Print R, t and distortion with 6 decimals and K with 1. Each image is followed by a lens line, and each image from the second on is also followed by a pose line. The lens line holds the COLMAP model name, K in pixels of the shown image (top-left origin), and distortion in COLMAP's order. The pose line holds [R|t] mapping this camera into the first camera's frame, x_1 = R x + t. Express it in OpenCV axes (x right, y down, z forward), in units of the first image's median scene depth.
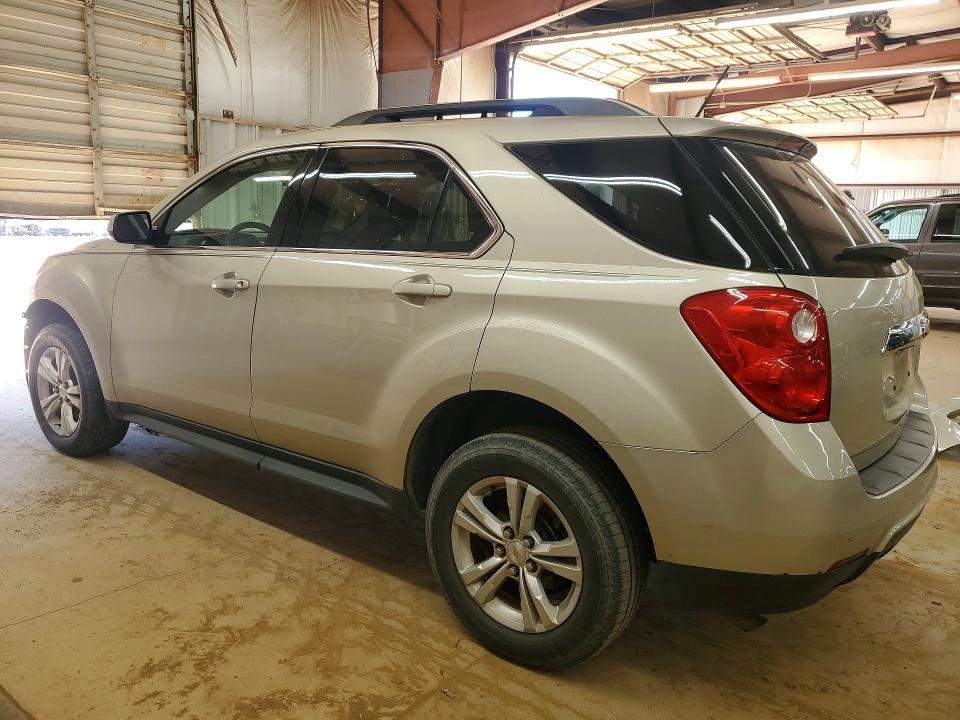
lens RADIAL K [[823.9, 0, 481.9], [0, 823.9, 357.5], [0, 0, 1]] dist [0.013013, 0.036018]
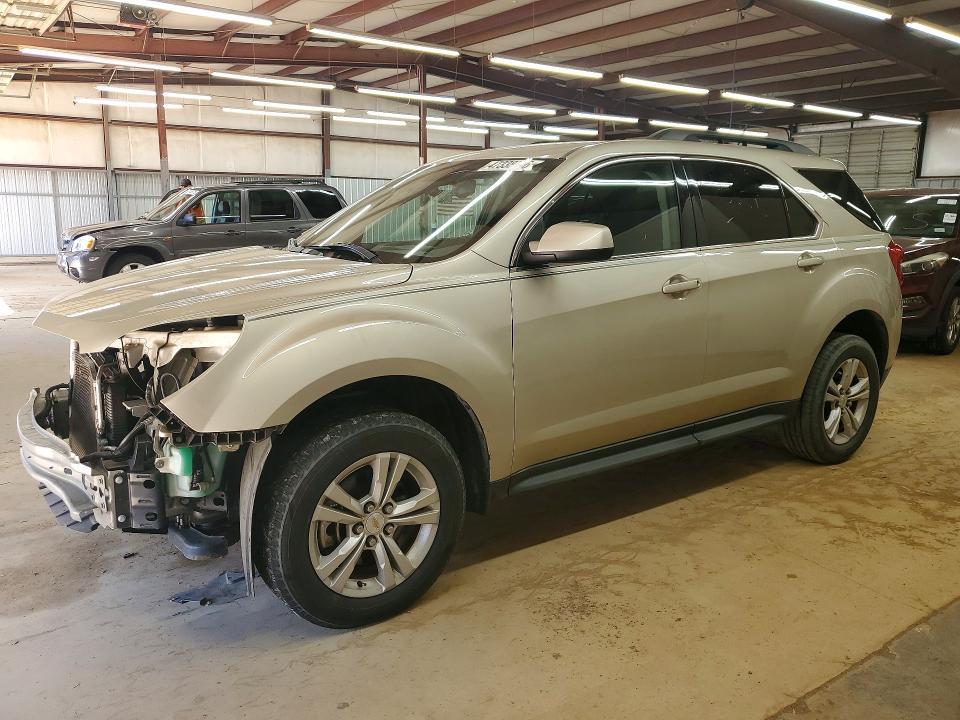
lens RADIAL K [[823.9, 0, 480.4], [0, 823.9, 363.1], [0, 0, 1]] dist [0.013013, 0.036018]
pose [[0.205735, -0.209625, 0.955893, -1.507212], [0.171860, 0.969347, 0.175587, -0.242780], [-0.963399, 0.128155, 0.235454, 1.097792]]
